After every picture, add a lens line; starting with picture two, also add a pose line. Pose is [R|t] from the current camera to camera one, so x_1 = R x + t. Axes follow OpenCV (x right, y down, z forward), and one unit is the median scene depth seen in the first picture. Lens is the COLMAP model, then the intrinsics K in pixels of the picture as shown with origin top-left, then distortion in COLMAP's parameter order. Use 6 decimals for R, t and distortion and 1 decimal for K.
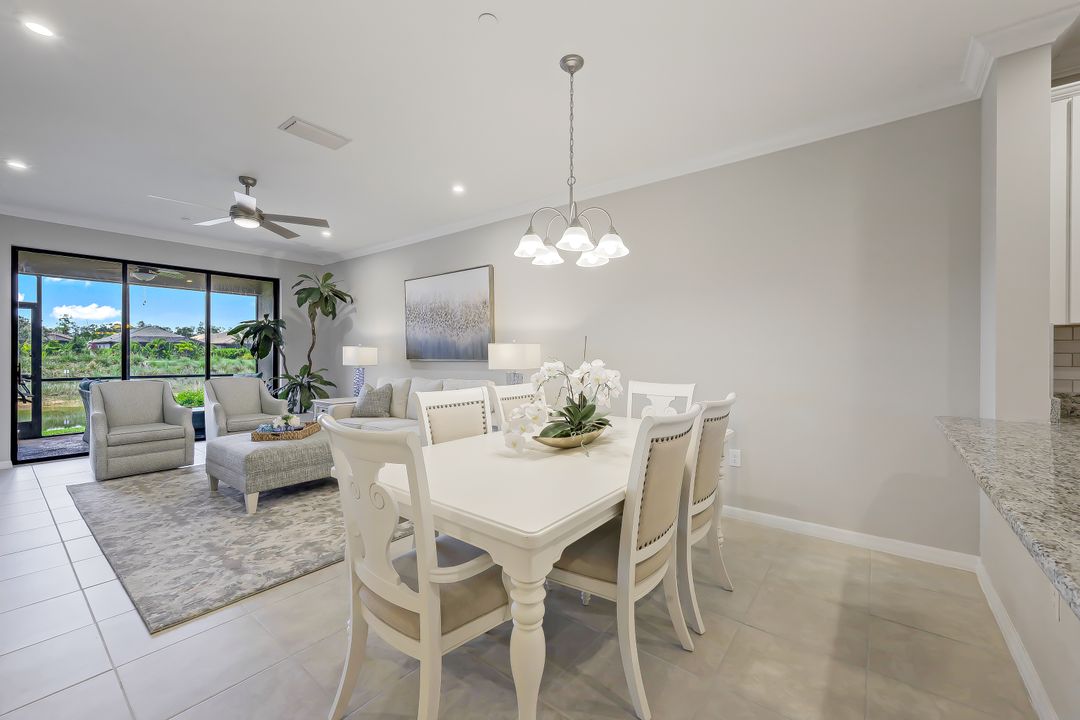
lens RADIAL K [[436.0, 0, 537.5], [0, 436.0, 353.2], [0, 0, 1]] dist [-0.001510, 0.000288]
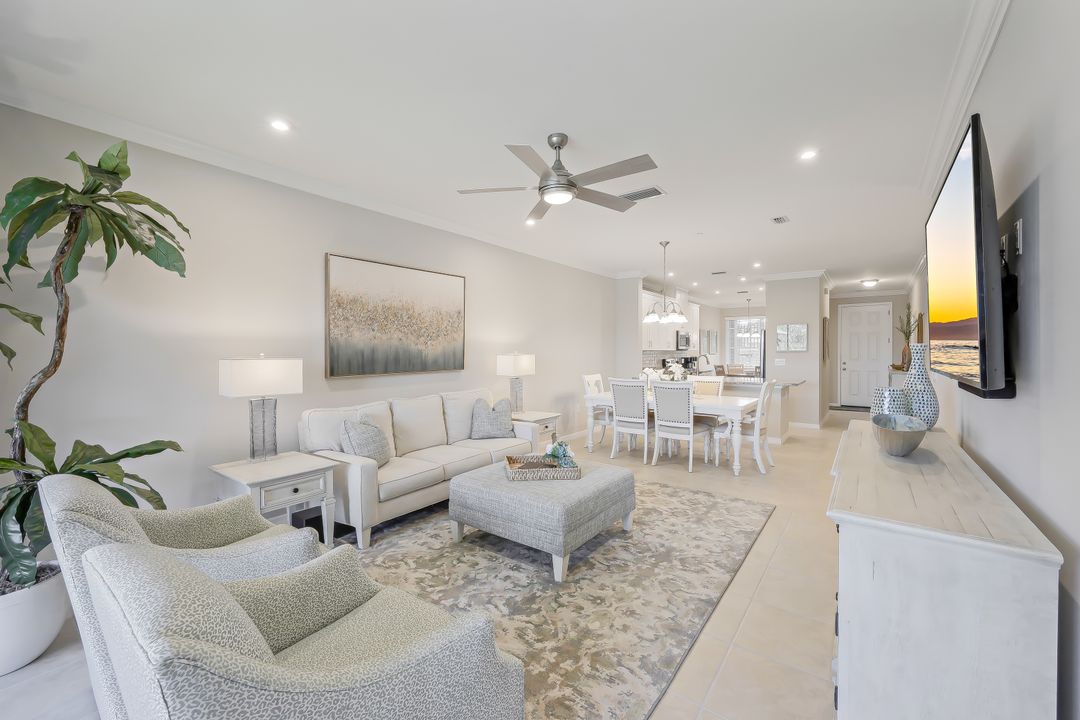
lens RADIAL K [[436.0, 0, 536.6], [0, 436.0, 356.0], [0, 0, 1]] dist [-0.001510, 0.000288]
pose [[-0.015163, -0.011798, 0.999815, -1.182290], [0.002678, 0.999926, 0.011840, -0.029455], [-0.999881, 0.002857, -0.015130, 0.880054]]
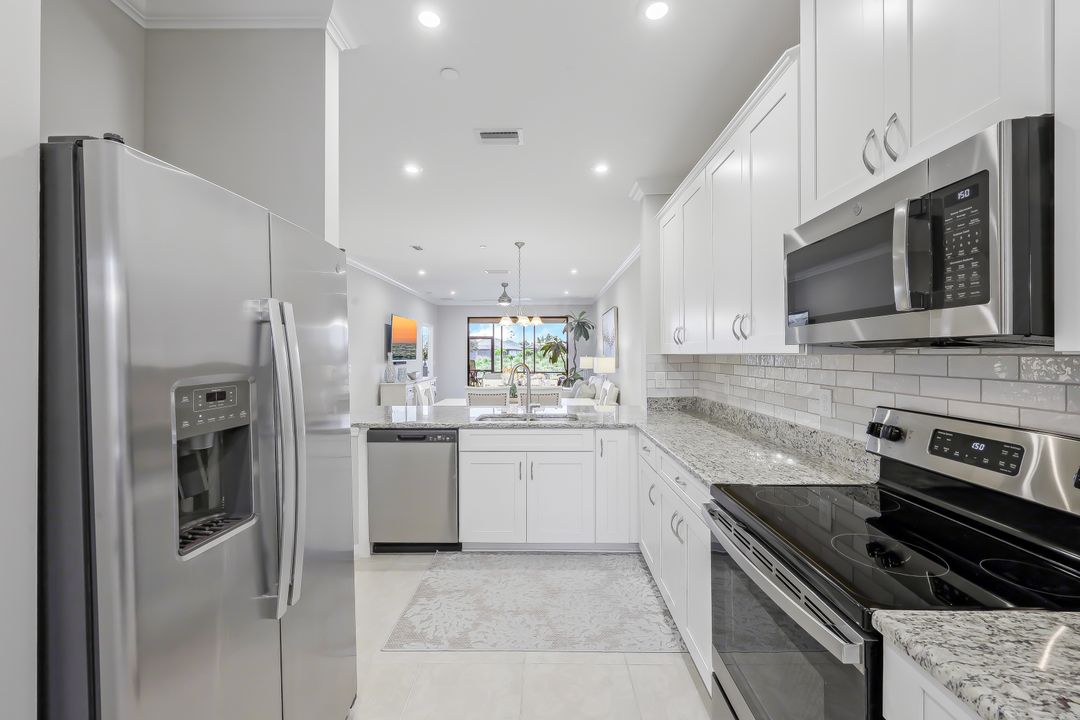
lens RADIAL K [[436.0, 0, 542.0], [0, 436.0, 354.2], [0, 0, 1]] dist [-0.001510, 0.000288]
pose [[0.613626, -0.004353, -0.789585, 1.016572], [0.002660, 0.999991, -0.003445, -0.028003], [0.789593, 0.000013, 0.613631, -0.184283]]
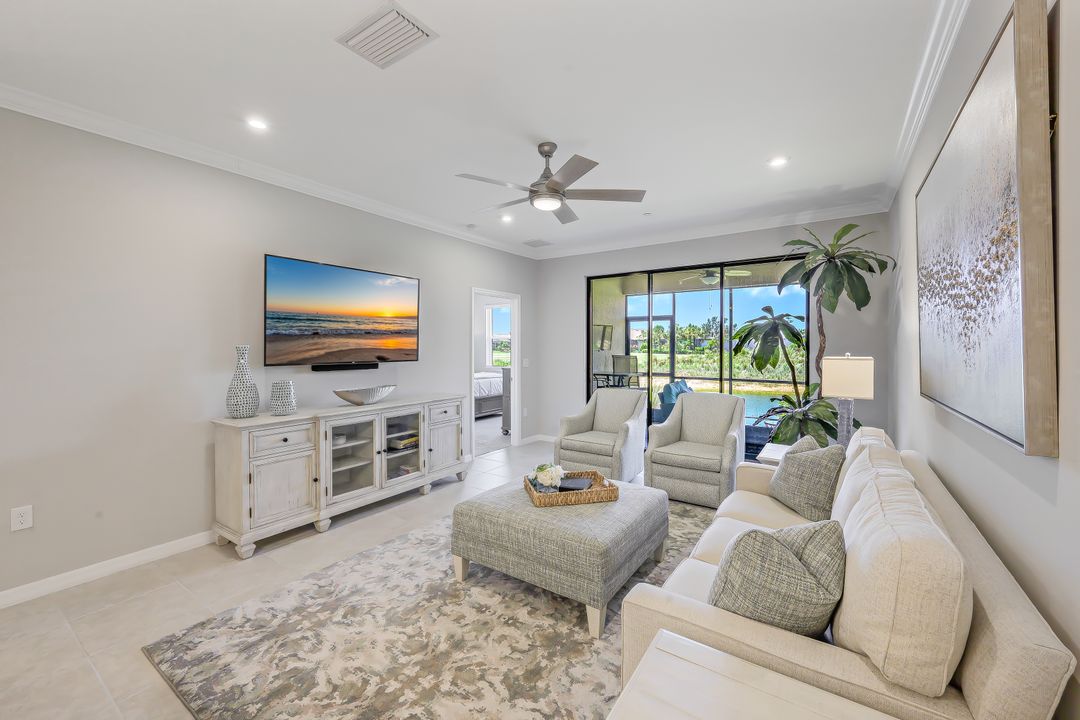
lens RADIAL K [[436.0, 0, 535.7], [0, 436.0, 353.5], [0, 0, 1]] dist [-0.001510, 0.000288]
pose [[0.062116, 0.013617, -0.997976, 0.093523], [0.003505, 0.999898, 0.013862, -0.036692], [0.998063, -0.004359, 0.062062, 0.783535]]
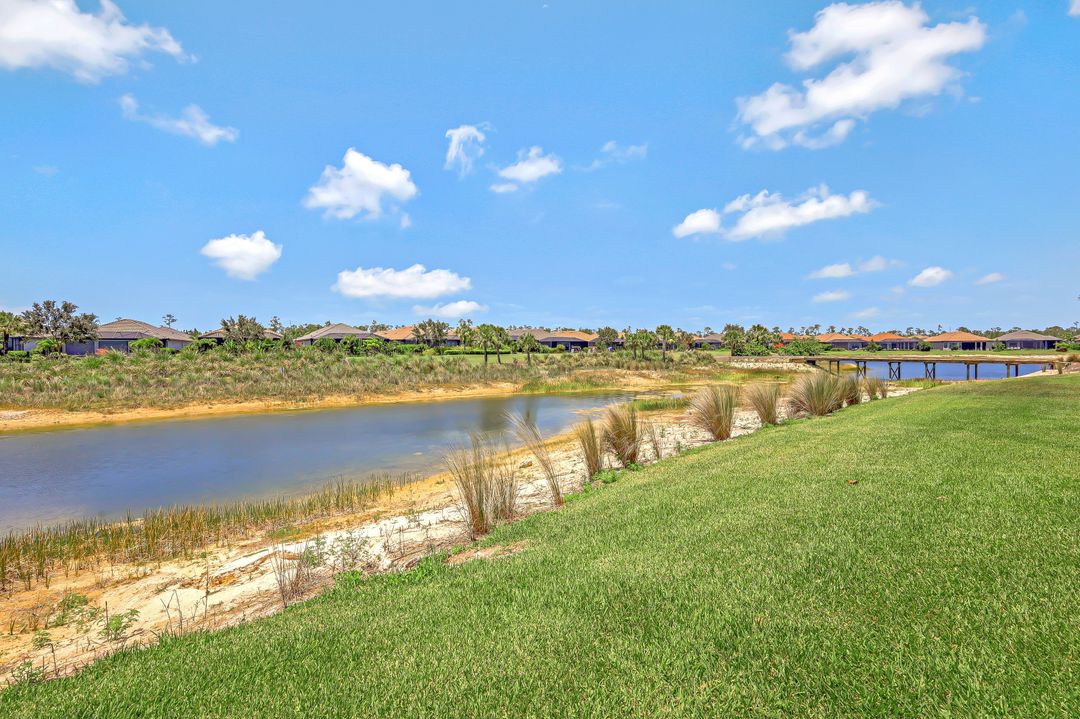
lens RADIAL K [[465.2, 0, 535.8], [0, 465.2, 361.4], [0, 0, 1]] dist [0.000489, 0.000717]
pose [[0.951234, 0.002909, -0.308457, -2.119289], [0.005467, 0.999639, 0.026288, 0.014985], [0.308422, -0.026692, 0.950875, 1.806476]]
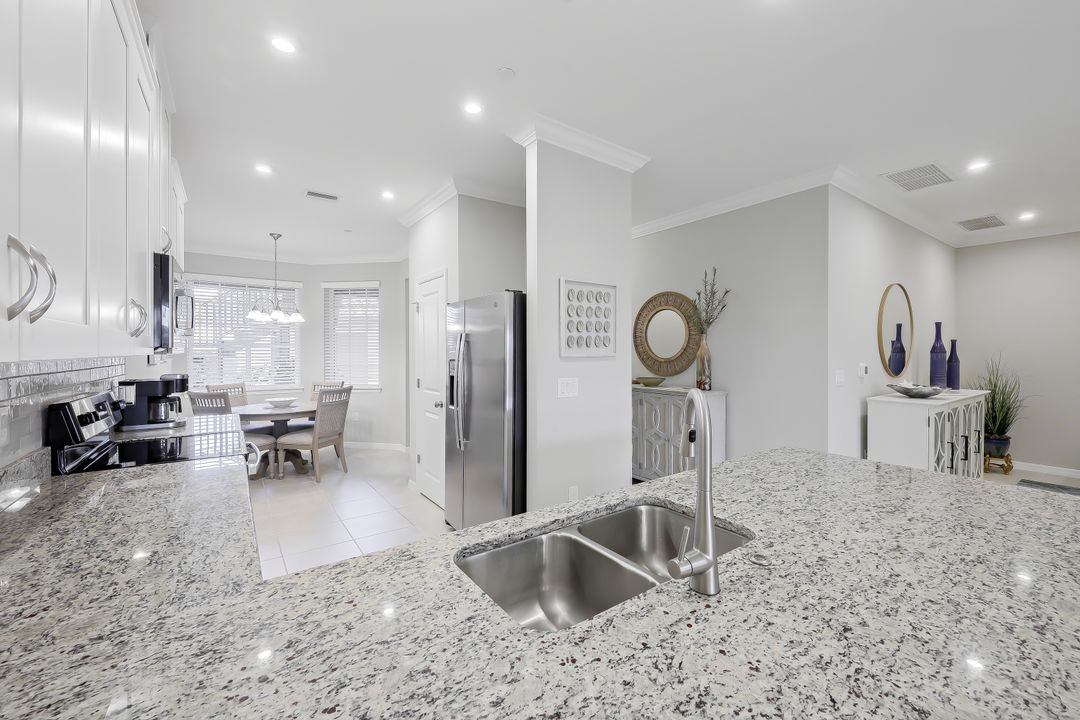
lens RADIAL K [[436.0, 0, 537.3], [0, 436.0, 353.7], [0, 0, 1]] dist [-0.001510, 0.000288]
pose [[-0.960425, -0.001824, 0.278534, 0.425732], [-0.000493, 0.999988, 0.004846, -0.031055], [-0.278539, 0.004517, -0.960414, 0.469756]]
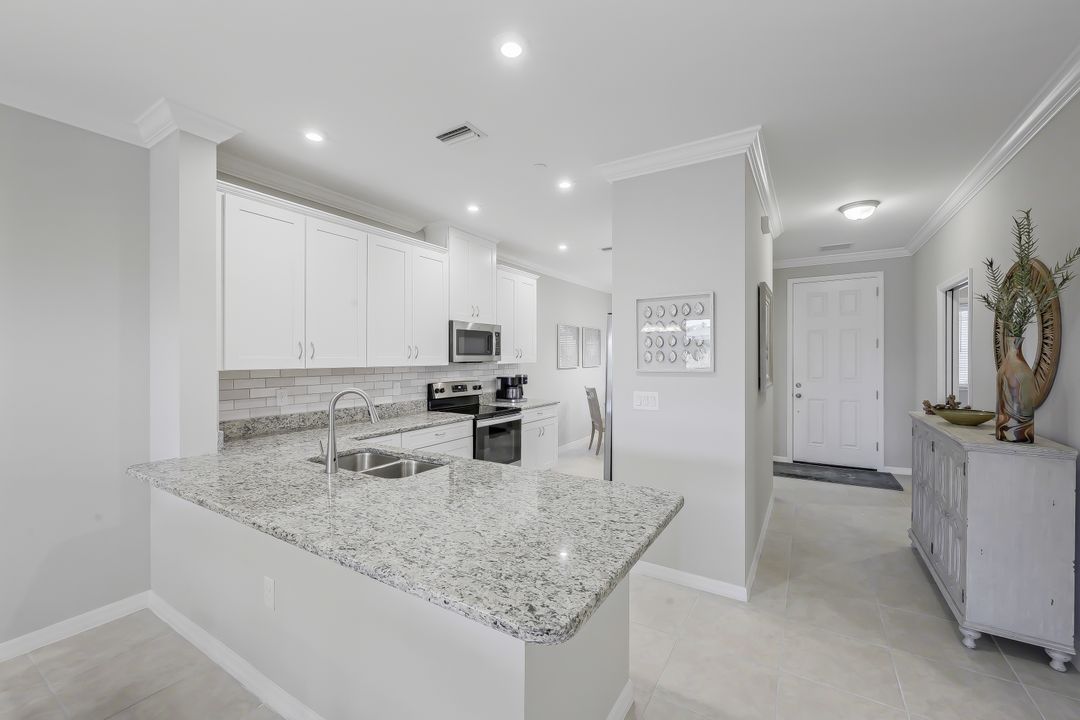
lens RADIAL K [[436.0, 0, 537.8], [0, 436.0, 358.0], [0, 0, 1]] dist [-0.001510, 0.000288]
pose [[-0.111682, -0.003288, 0.993739, -0.063921], [0.003396, 0.999987, 0.003691, -0.046548], [-0.993738, 0.003787, -0.111670, 0.103571]]
